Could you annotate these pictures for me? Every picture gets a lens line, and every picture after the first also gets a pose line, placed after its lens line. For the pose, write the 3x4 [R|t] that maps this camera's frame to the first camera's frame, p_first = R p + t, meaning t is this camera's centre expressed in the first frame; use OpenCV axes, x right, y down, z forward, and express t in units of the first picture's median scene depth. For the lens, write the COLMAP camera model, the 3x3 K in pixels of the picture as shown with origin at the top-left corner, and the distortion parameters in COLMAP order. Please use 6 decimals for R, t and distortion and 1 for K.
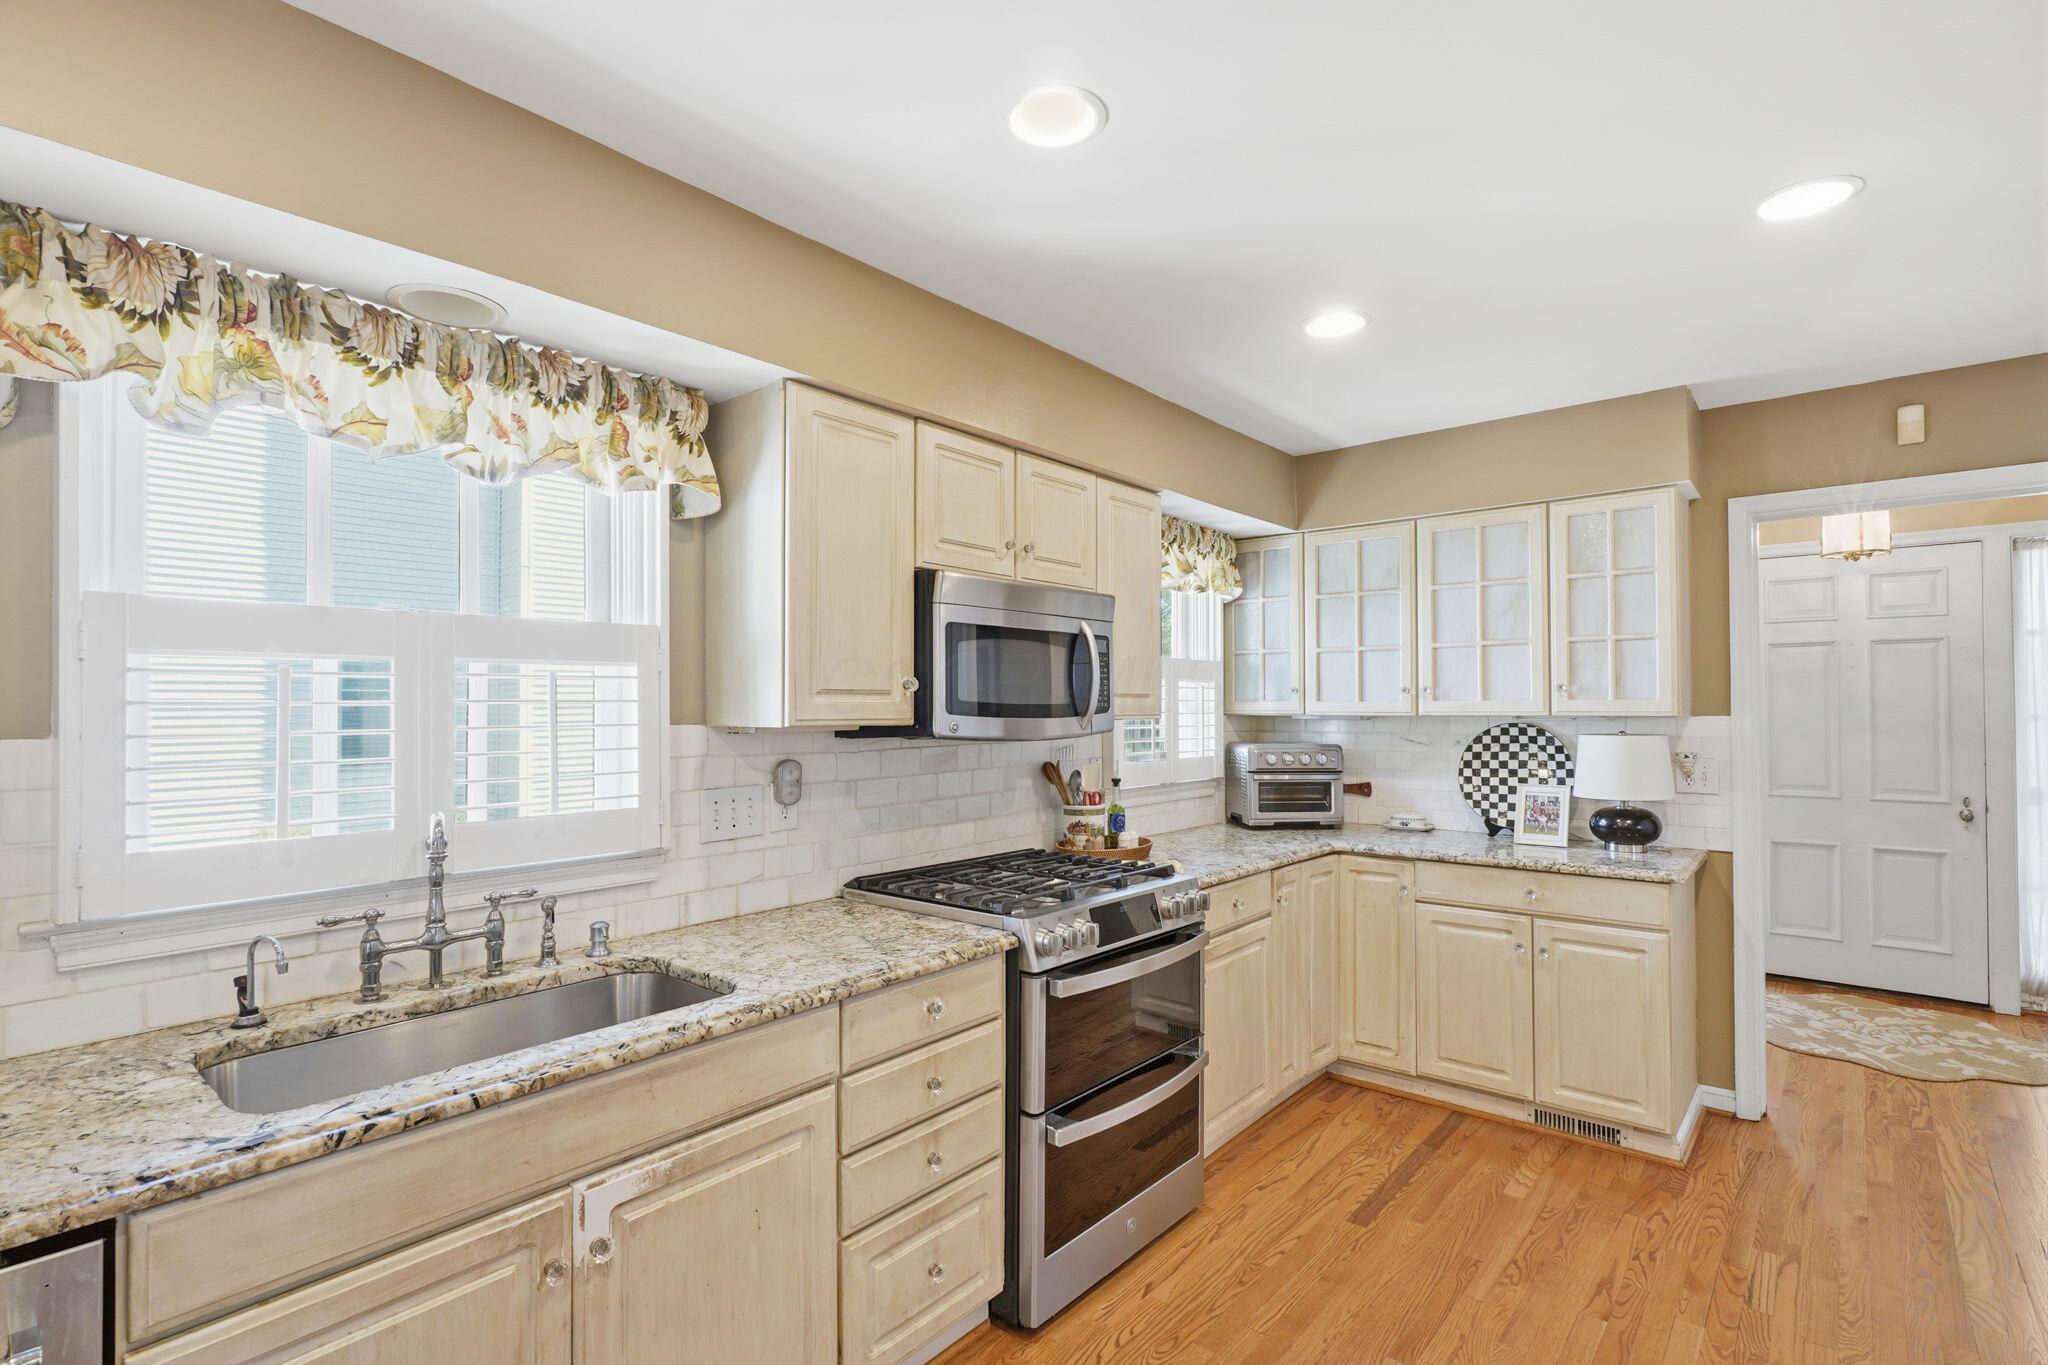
lens RADIAL K [[968.9, 0, 1040.4], [0, 968.9, 688.8], [0, 0, 1]] dist [-0.016256, -0.002178]
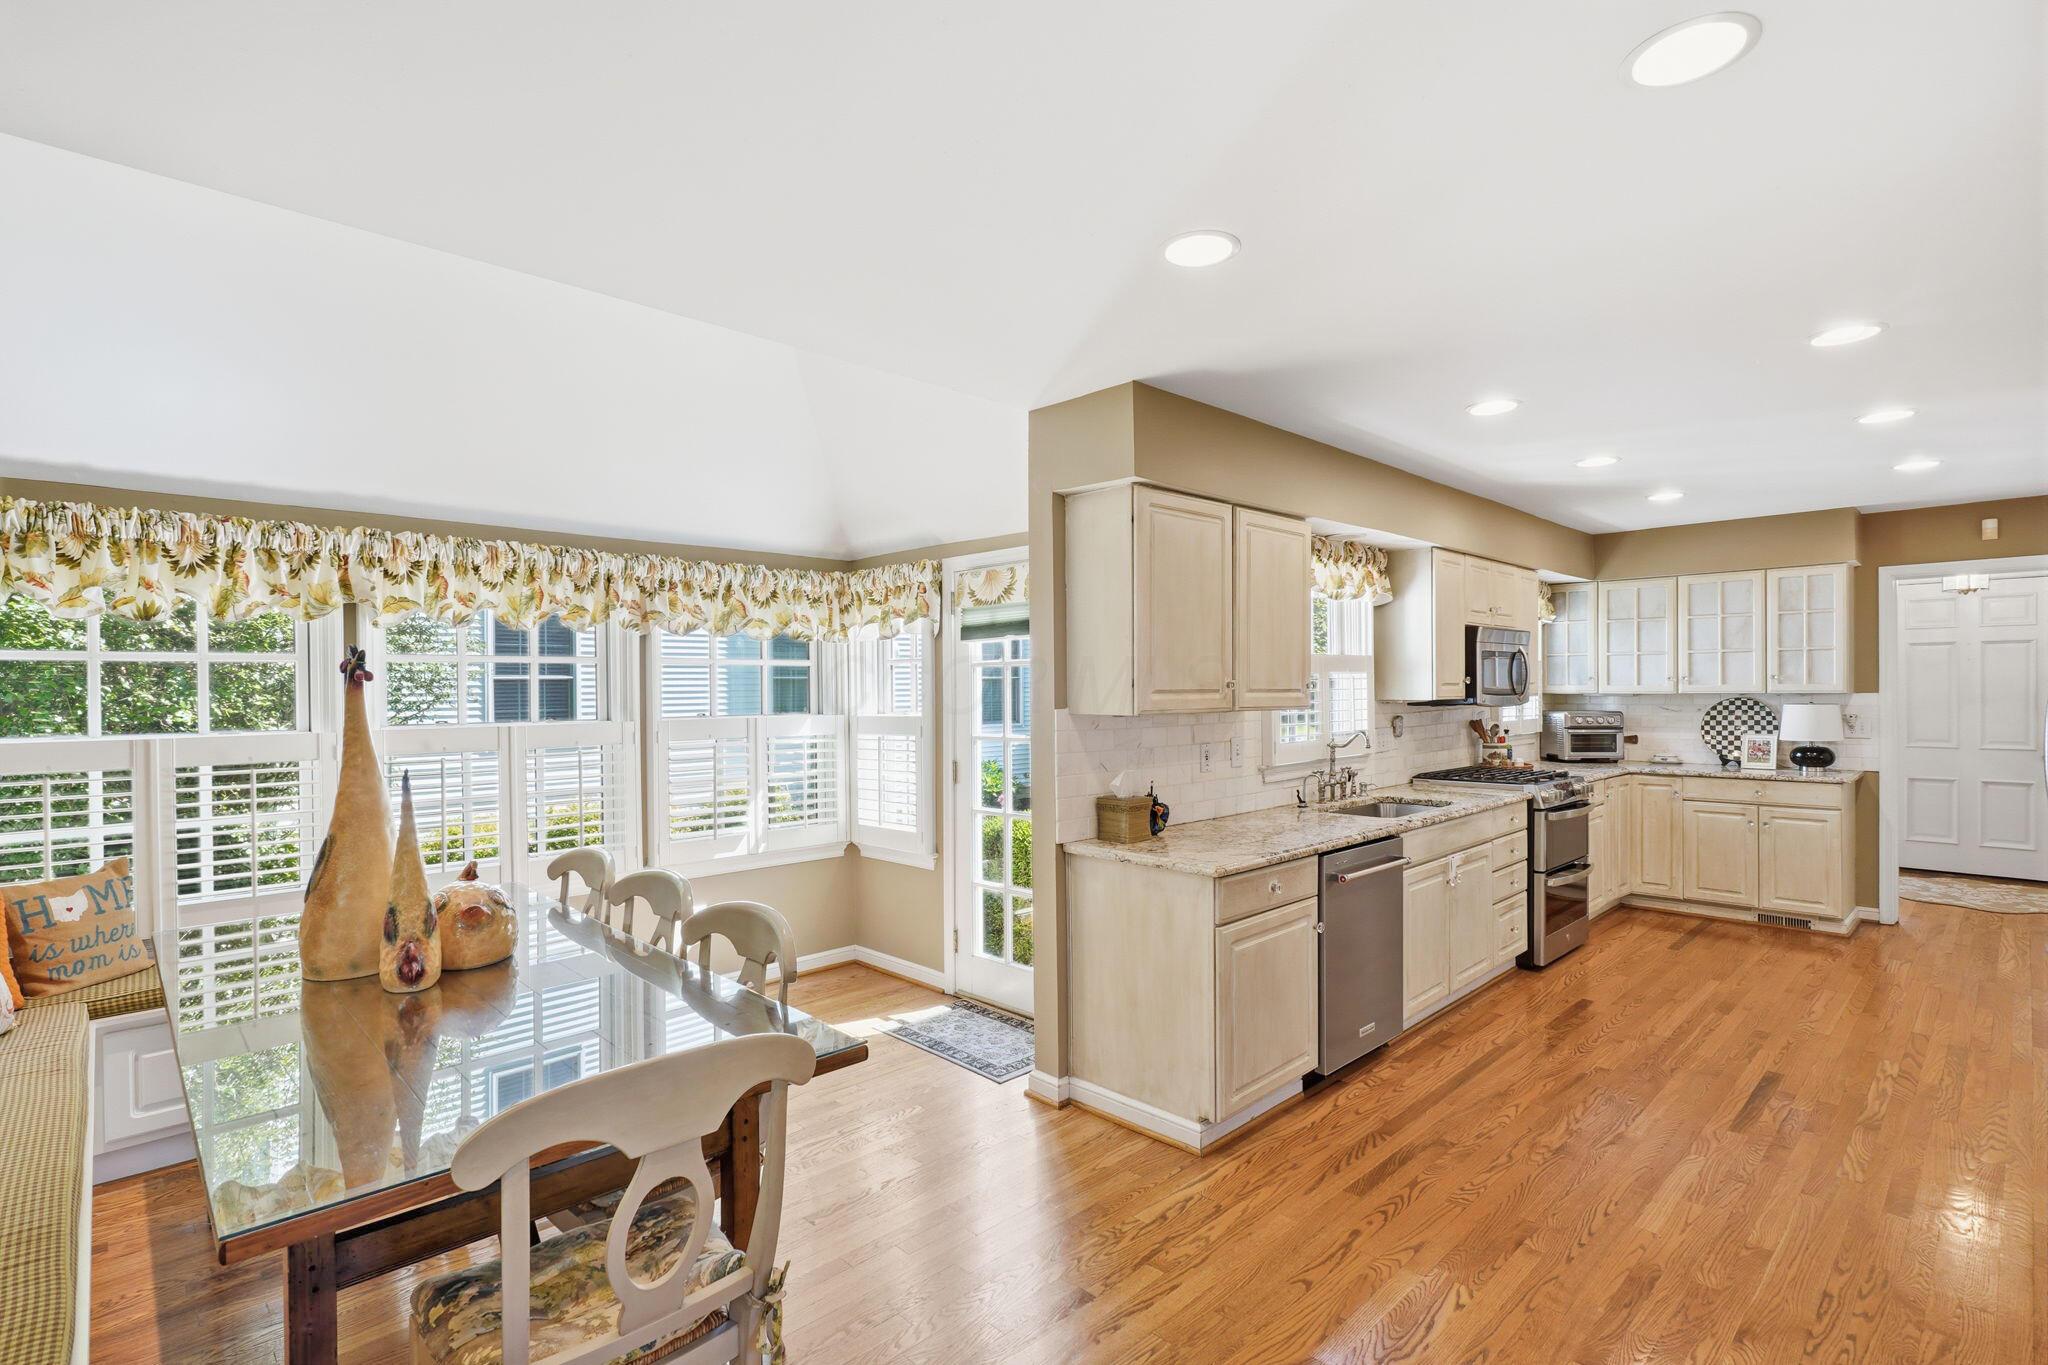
lens RADIAL K [[968.9, 0, 1018.7], [0, 968.9, 692.8], [0, 0, 1]] dist [-0.016256, -0.002178]
pose [[0.993778, -0.004720, -0.111279, -0.617974], [0.007455, 0.999680, 0.024174, -0.024685], [0.111129, -0.024853, 0.993495, -0.864578]]
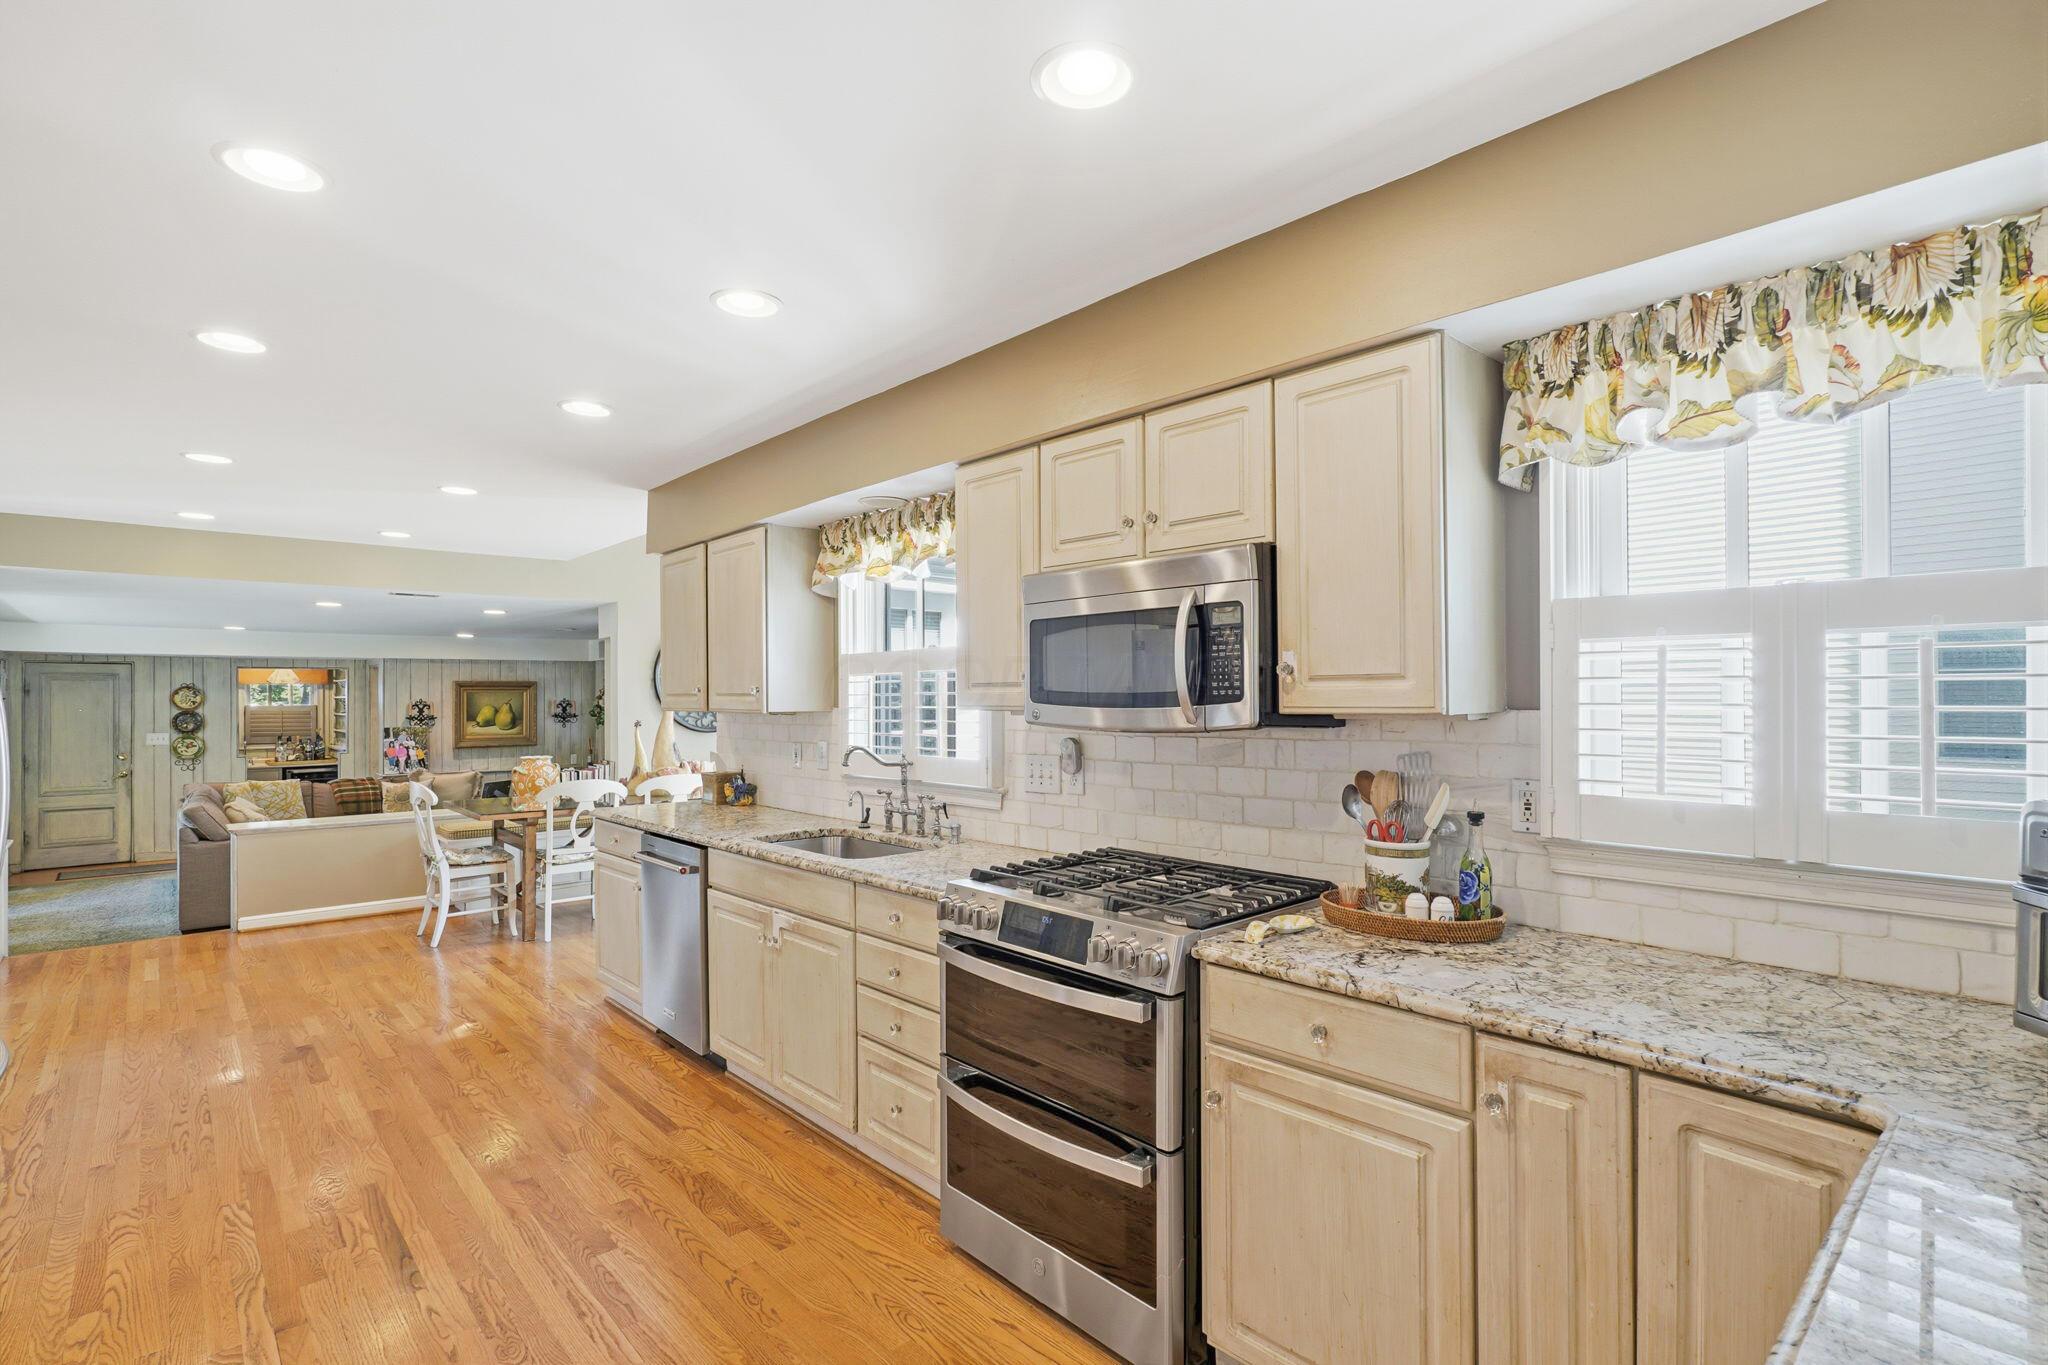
lens RADIAL K [[968.9, 0, 1034.0], [0, 968.9, 696.3], [0, 0, 1]] dist [-0.016256, -0.002178]
pose [[-0.131079, -0.005268, -0.991358, 0.719353], [0.016734, 0.999832, -0.007525, 0.020452], [0.991231, -0.017576, -0.130969, 0.814499]]
